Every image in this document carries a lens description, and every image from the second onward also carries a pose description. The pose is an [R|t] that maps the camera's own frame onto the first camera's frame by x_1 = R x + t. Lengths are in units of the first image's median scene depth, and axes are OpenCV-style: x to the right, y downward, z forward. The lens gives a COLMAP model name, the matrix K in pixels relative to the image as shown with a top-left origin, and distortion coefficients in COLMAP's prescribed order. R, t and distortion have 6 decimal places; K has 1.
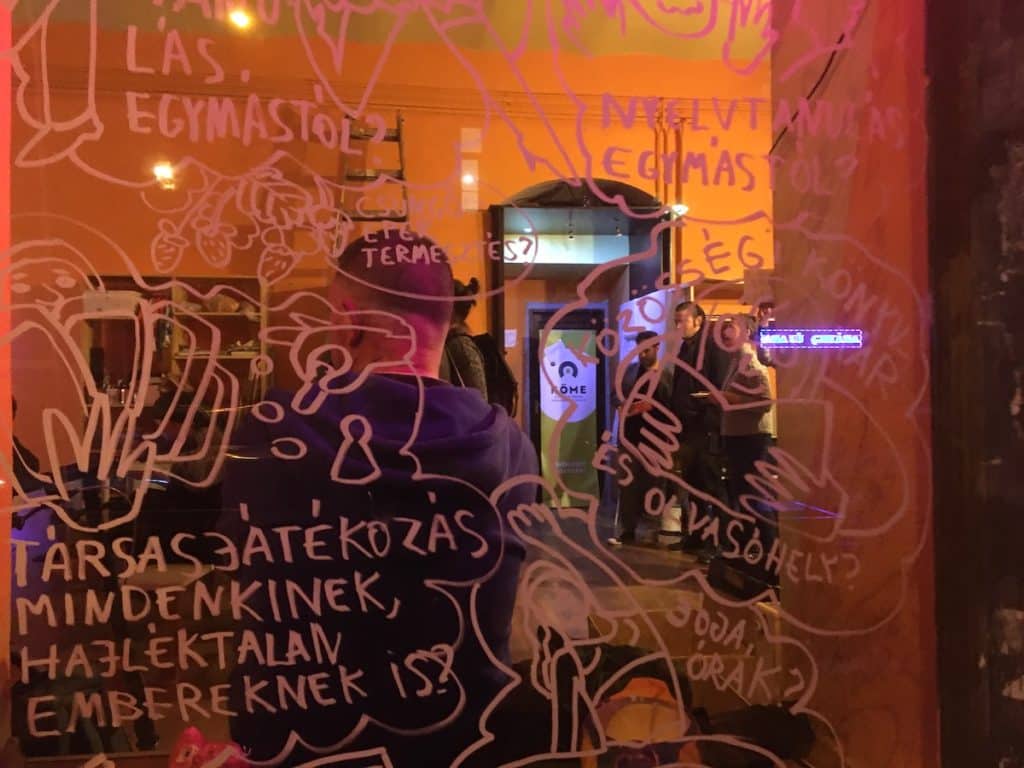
lens RADIAL K [[860.9, 0, 512.0], [0, 860.9, 384.0], [0, 0, 1]] dist [0.088067, -0.147727]
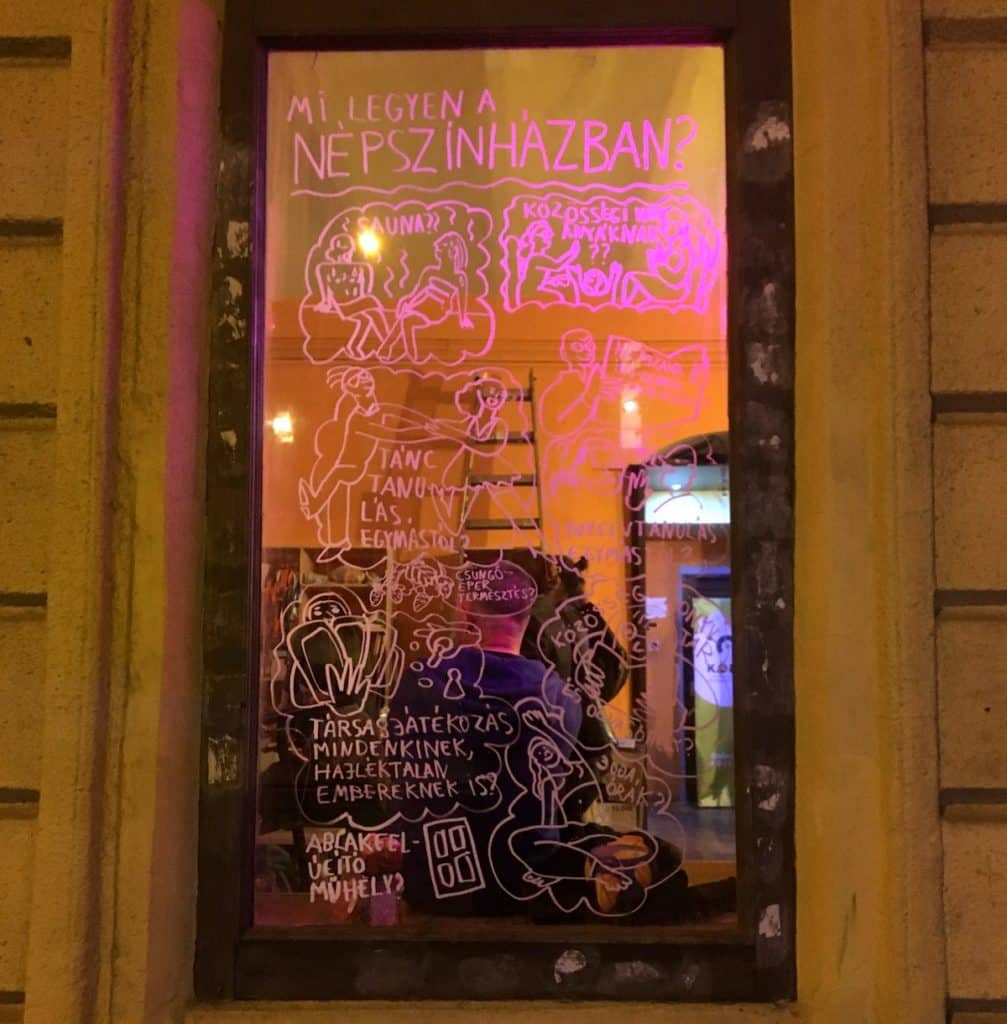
lens RADIAL K [[1582.6, 0, 503.5], [0, 1582.6, 512.0], [0, 0, 1]] dist [0.027271, 0.025544]
pose [[0.987909, -0.010530, -0.154675, 0.593760], [-0.007796, 0.993054, -0.117403, 0.115850], [0.154837, 0.117190, 0.980965, -3.105425]]
